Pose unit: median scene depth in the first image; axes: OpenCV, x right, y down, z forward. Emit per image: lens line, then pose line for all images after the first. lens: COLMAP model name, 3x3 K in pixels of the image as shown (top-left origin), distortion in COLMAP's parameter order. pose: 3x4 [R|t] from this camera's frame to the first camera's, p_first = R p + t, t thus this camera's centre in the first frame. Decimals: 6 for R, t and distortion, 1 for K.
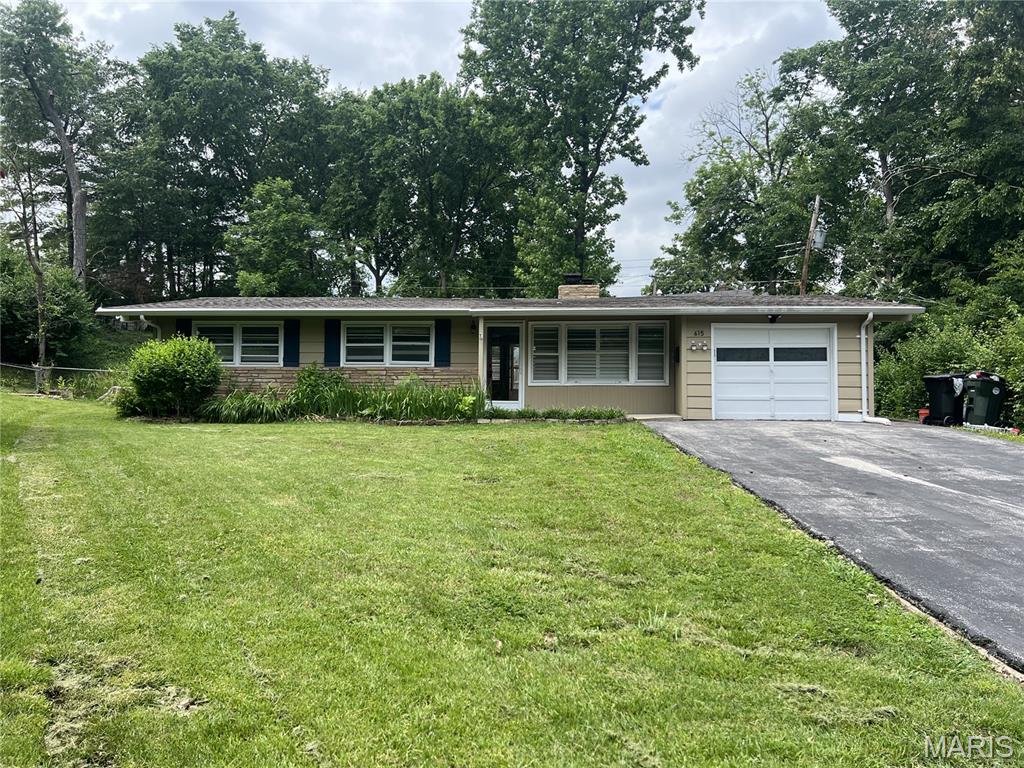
lens RADIAL K [[775.9, 0, 513.4], [0, 775.9, 383.7], [0, 0, 1]] dist [0.057950, -0.027944]
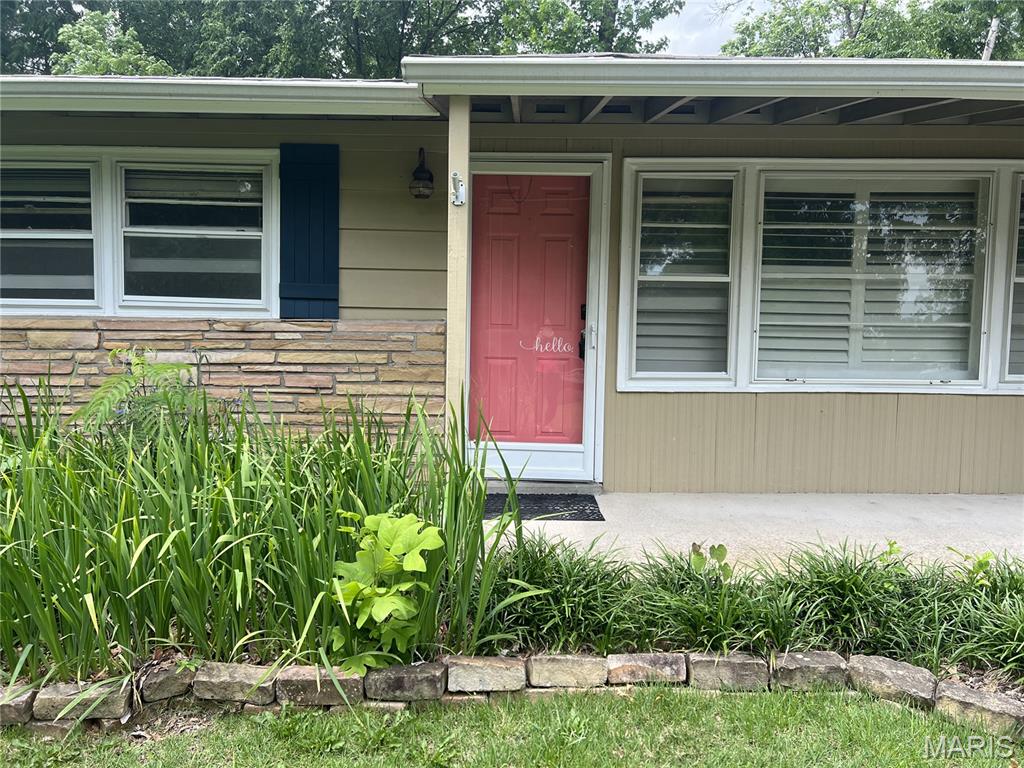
lens RADIAL K [[775.9, 0, 517.4], [0, 775.9, 380.3], [0, 0, 1]] dist [0.057950, -0.027944]
pose [[0.997240, 0.003915, 0.074146, -0.037946], [-0.011357, 0.994902, 0.100206, -0.028818], [-0.073375, -0.100771, 0.992200, 0.713141]]
